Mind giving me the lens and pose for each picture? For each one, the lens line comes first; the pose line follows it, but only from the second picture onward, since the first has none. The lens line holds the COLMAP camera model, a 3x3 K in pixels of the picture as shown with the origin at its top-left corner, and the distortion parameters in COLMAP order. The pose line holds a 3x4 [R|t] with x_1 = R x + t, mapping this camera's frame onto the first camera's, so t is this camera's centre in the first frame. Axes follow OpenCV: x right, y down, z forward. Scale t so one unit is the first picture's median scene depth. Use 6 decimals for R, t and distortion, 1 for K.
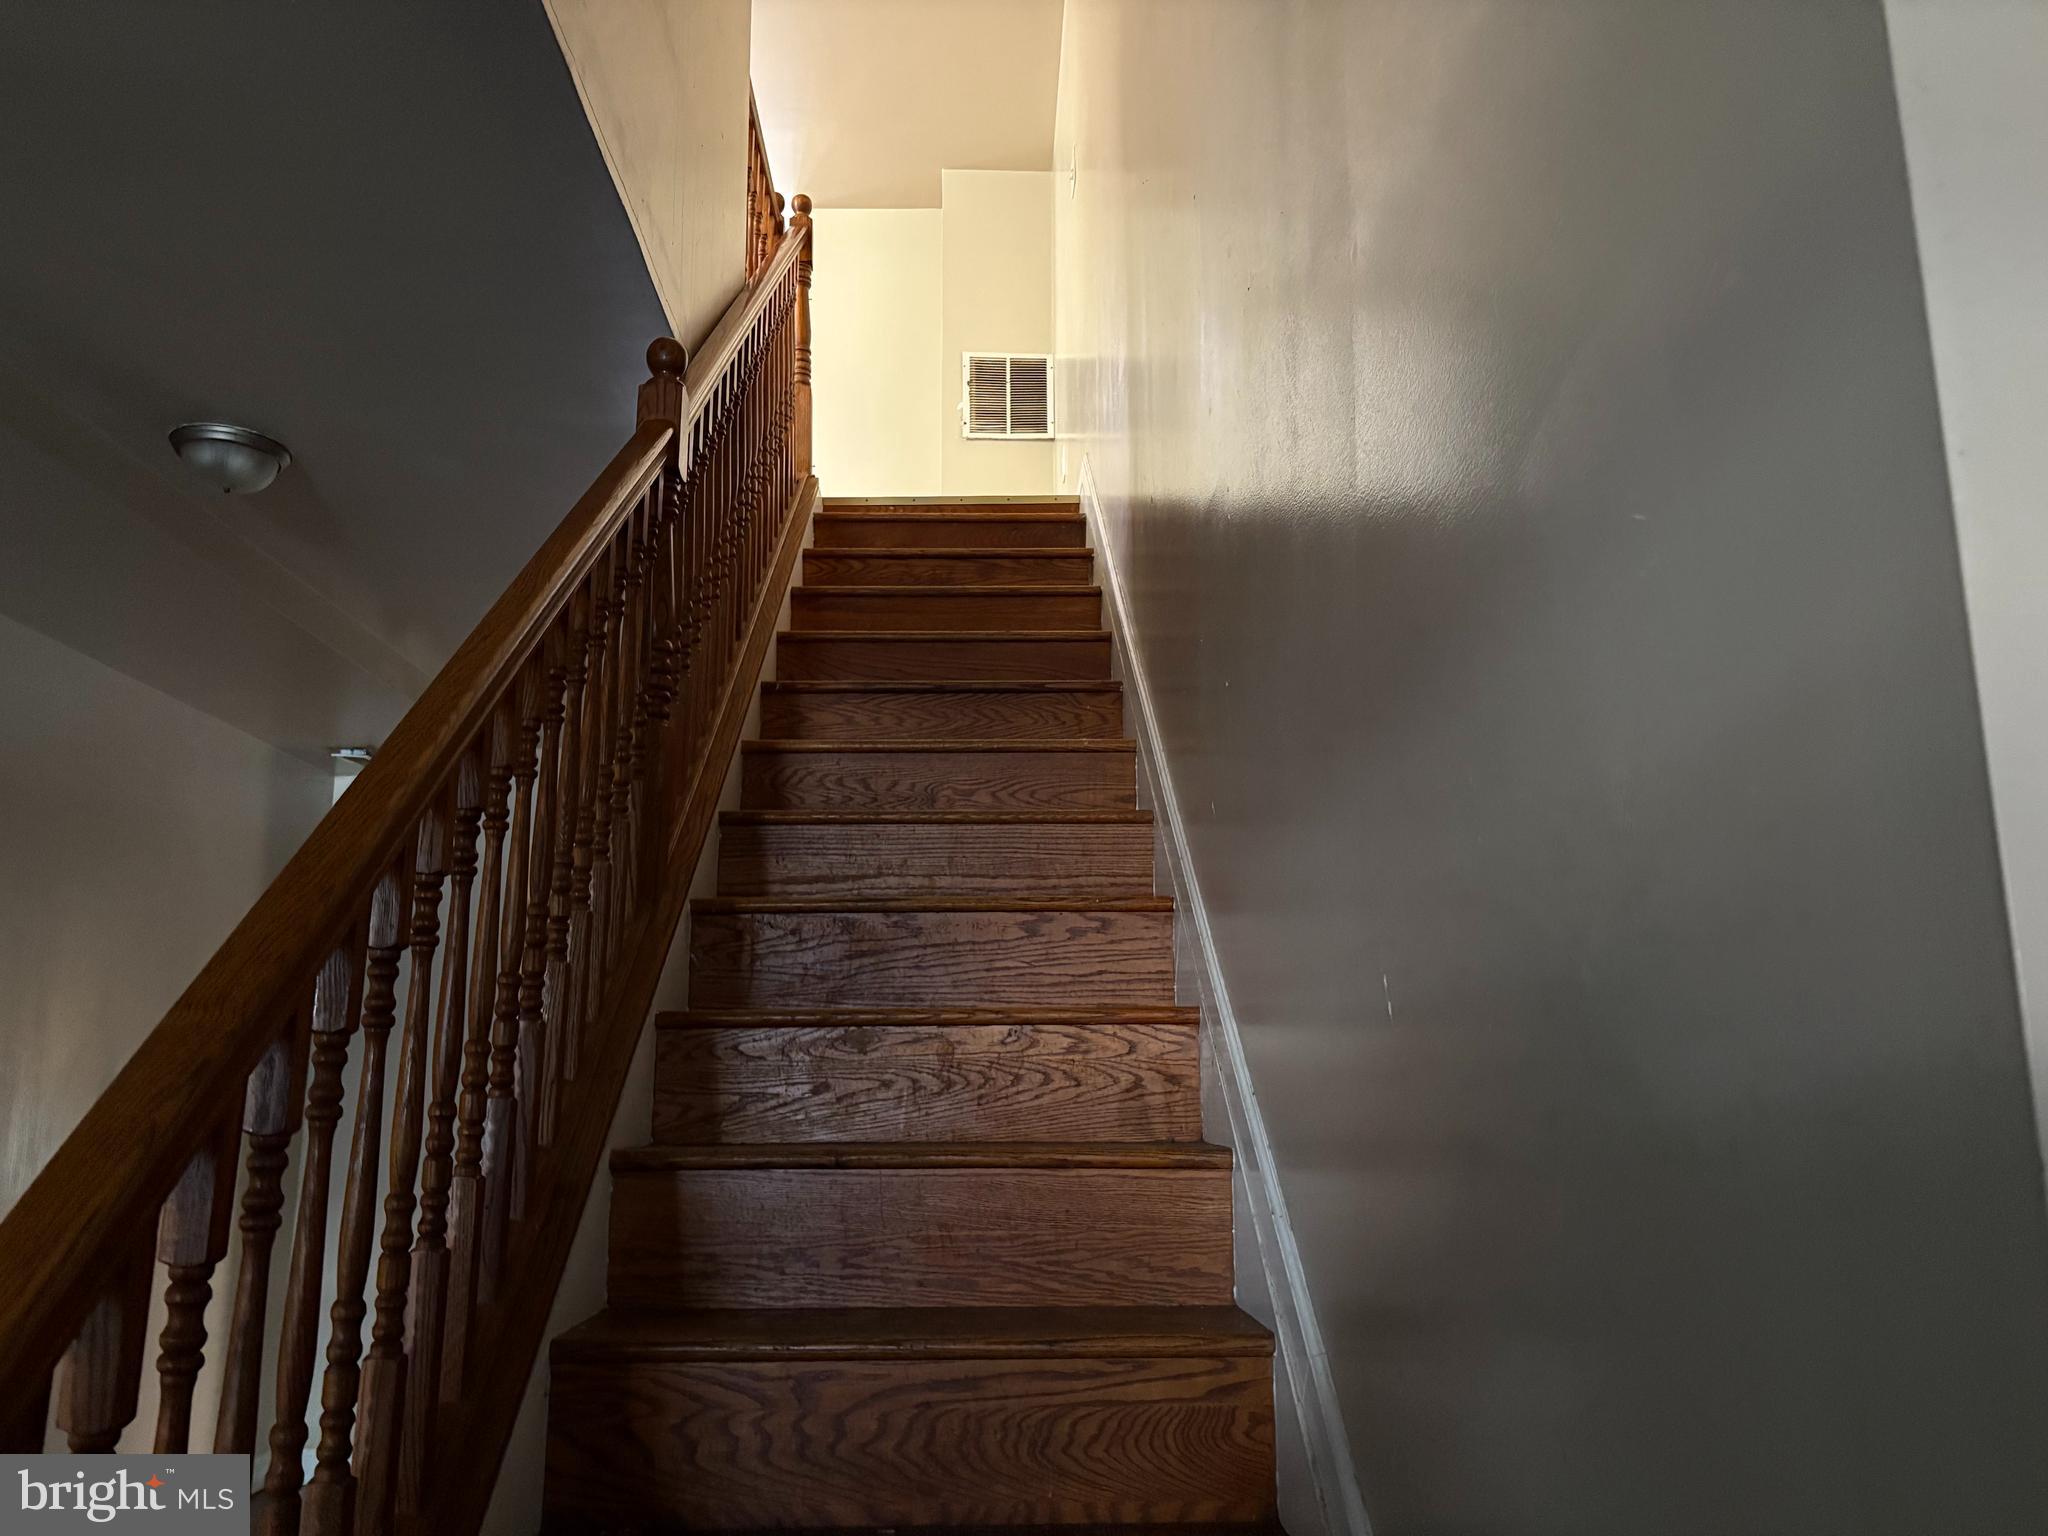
lens RADIAL K [[1547.1, 0, 1024.0], [0, 1547.1, 768.0], [0, 0, 1]] dist [0.063225, -0.077042]
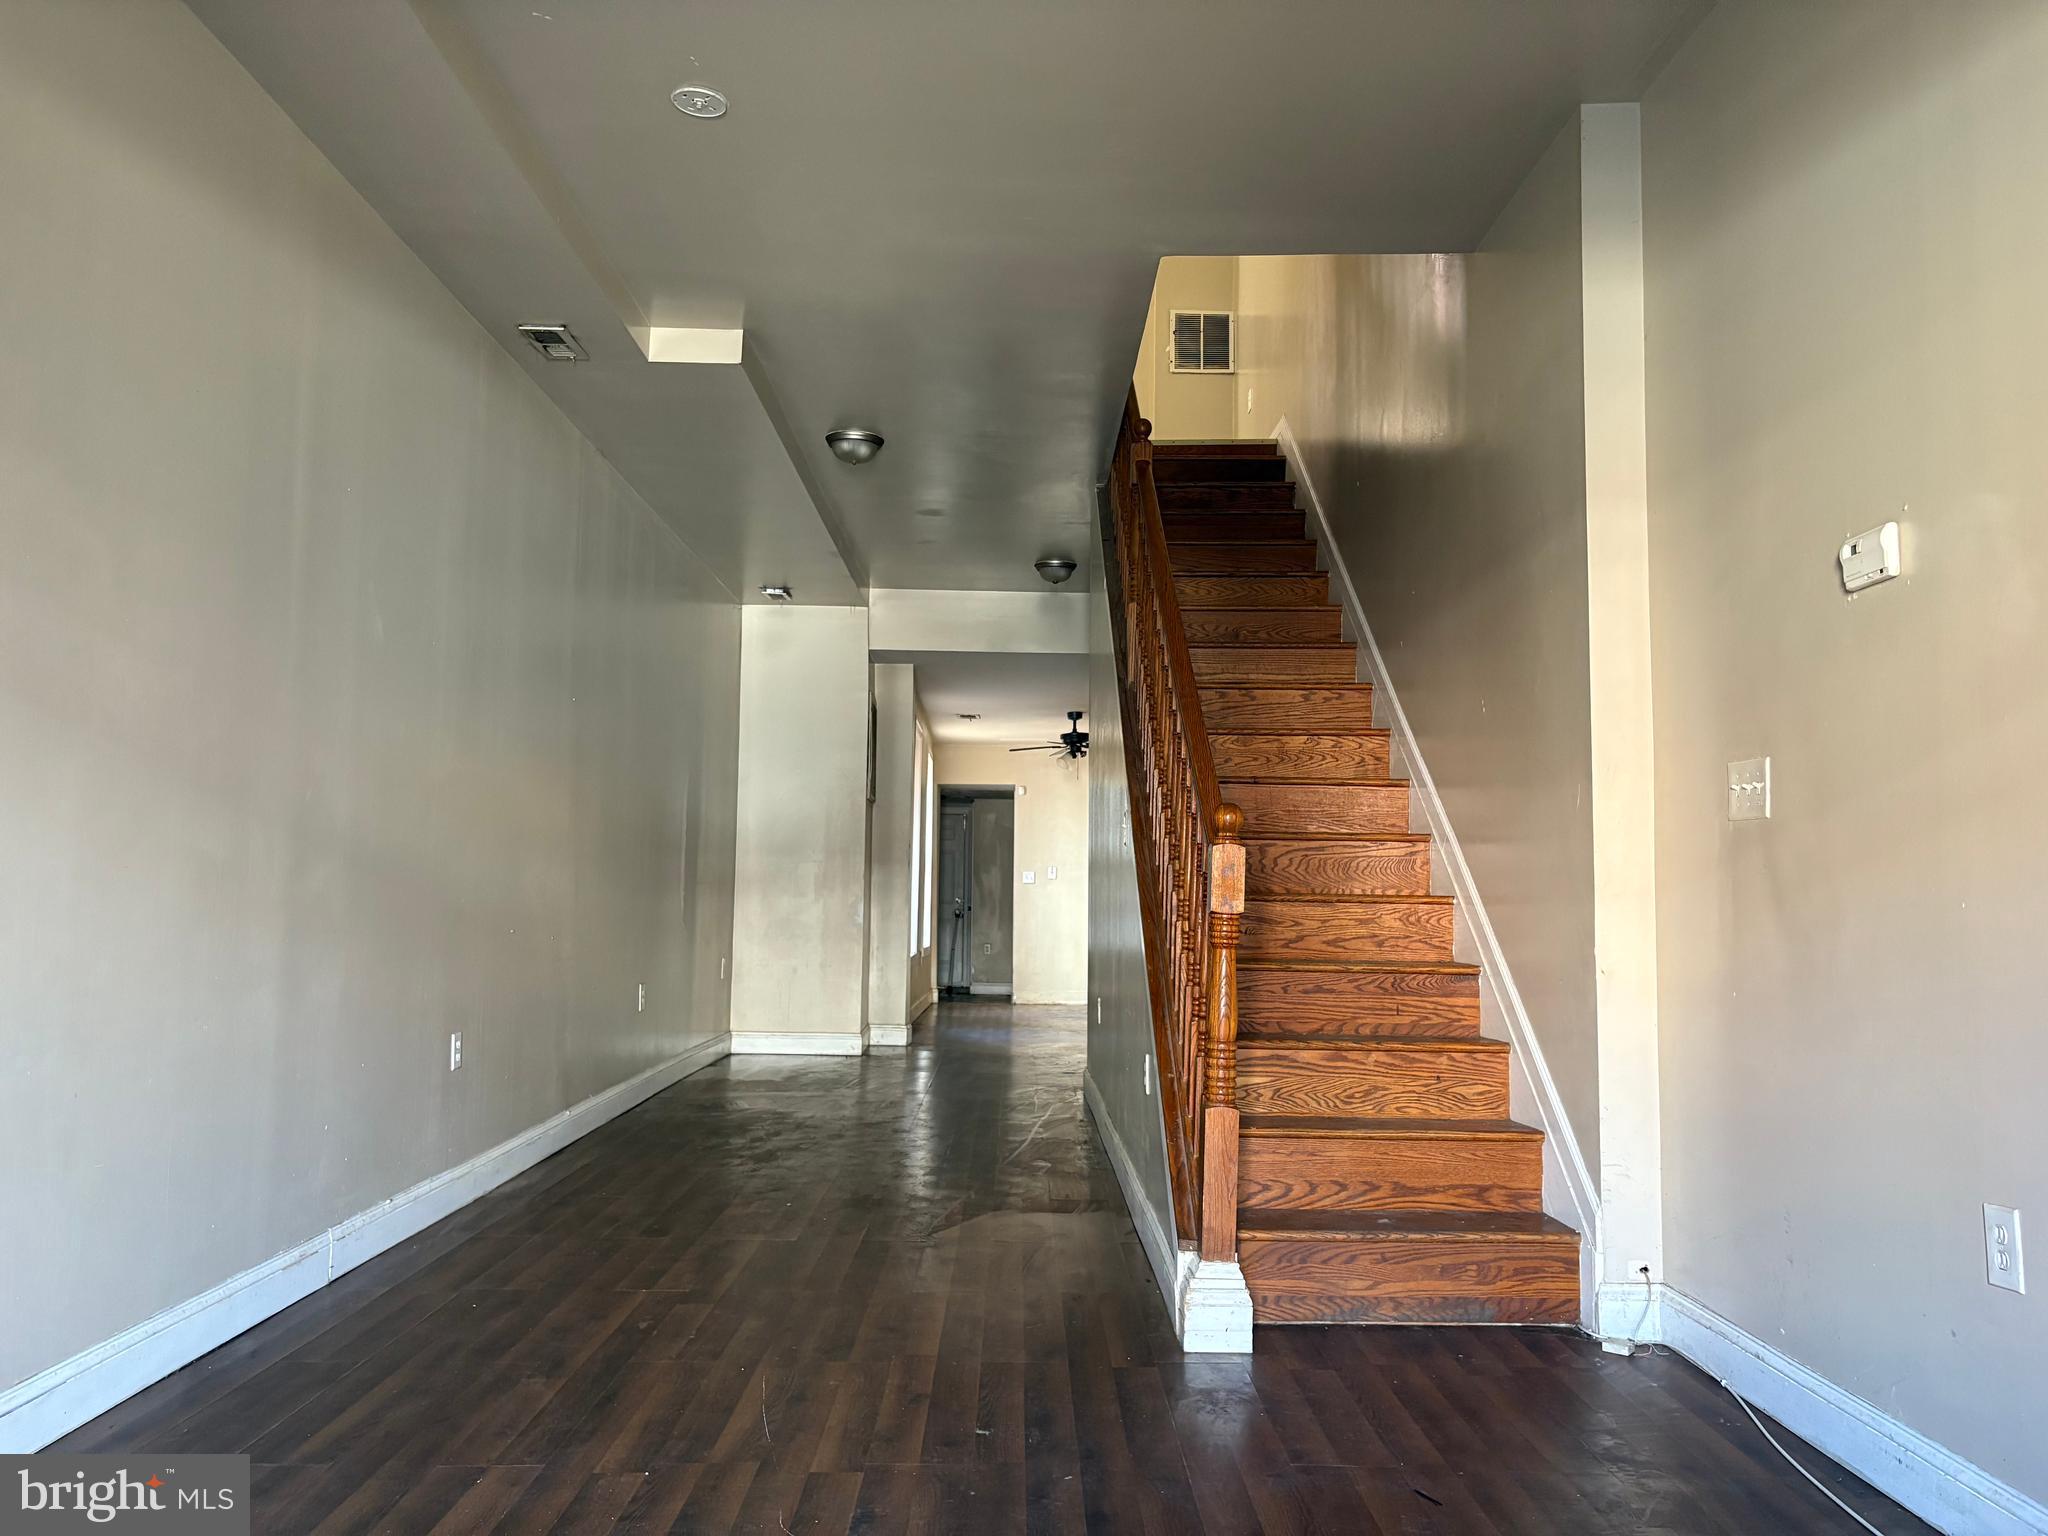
lens RADIAL K [[1547.1, 0, 1024.0], [0, 1547.1, 768.0], [0, 0, 1]] dist [0.063225, -0.077042]
pose [[0.999547, 0.014492, -0.026369, -0.325729], [-0.011224, 0.992697, 0.120107, -0.053827], [0.027917, -0.119757, 0.992411, -1.163608]]
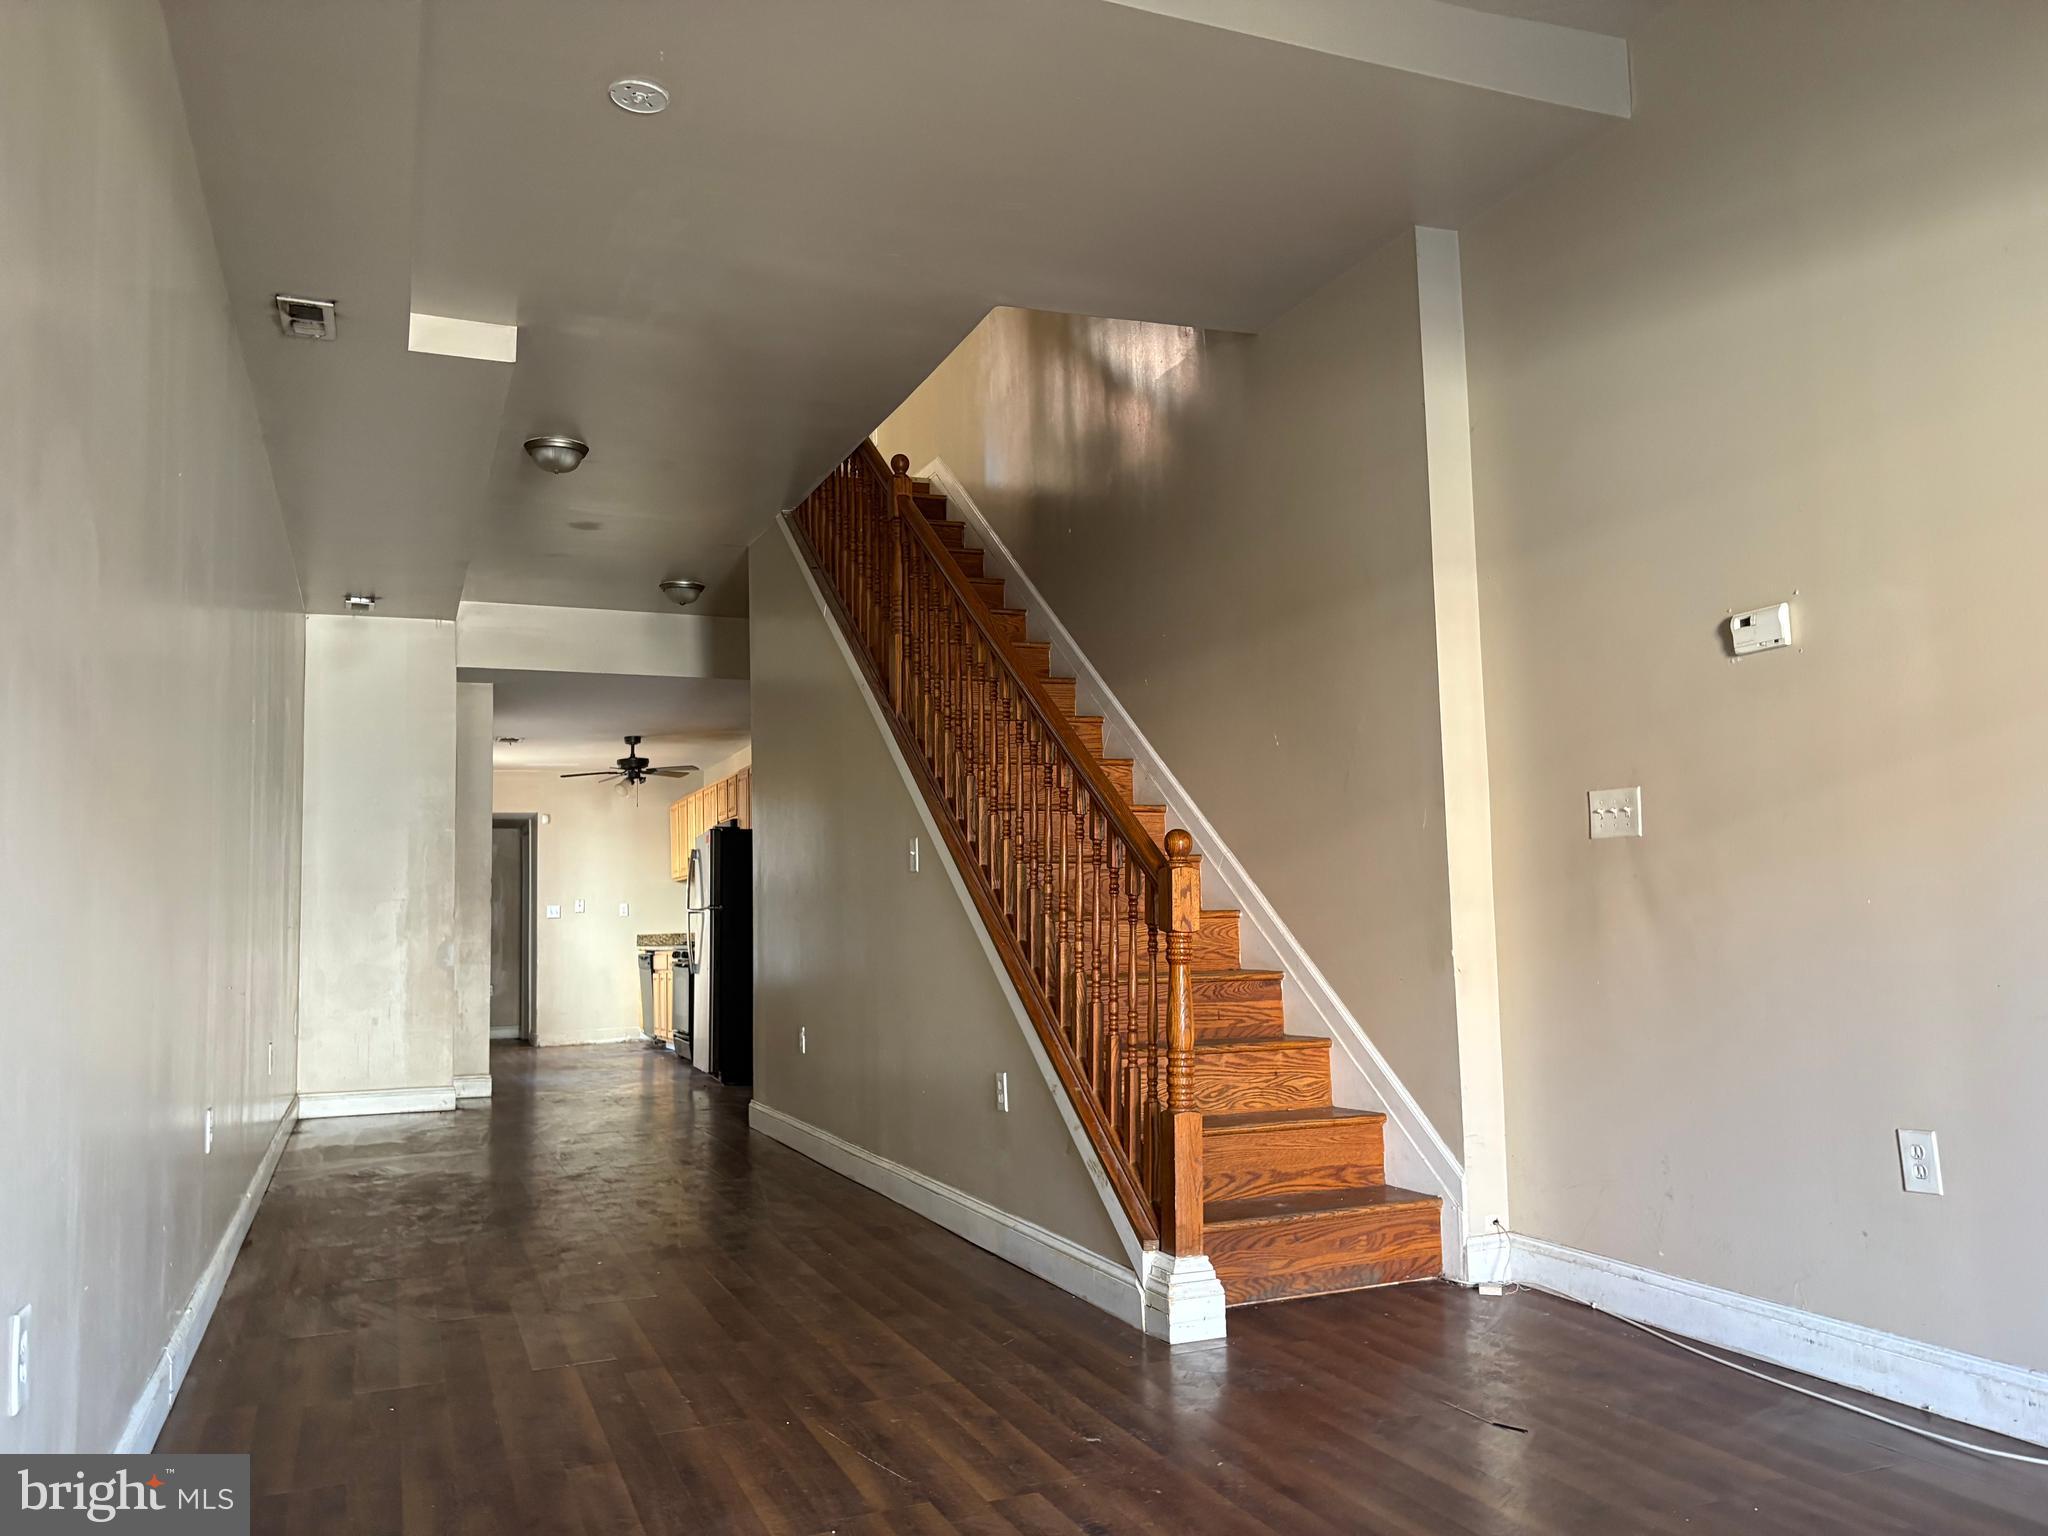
lens RADIAL K [[1547.1, 0, 1024.0], [0, 1547.1, 768.0], [0, 0, 1]] dist [0.063225, -0.077042]
pose [[0.936615, 0.016447, 0.349975, -0.813884], [-0.051934, 0.994380, 0.092257, -0.047141], [-0.346491, -0.104585, 0.932205, -1.123382]]
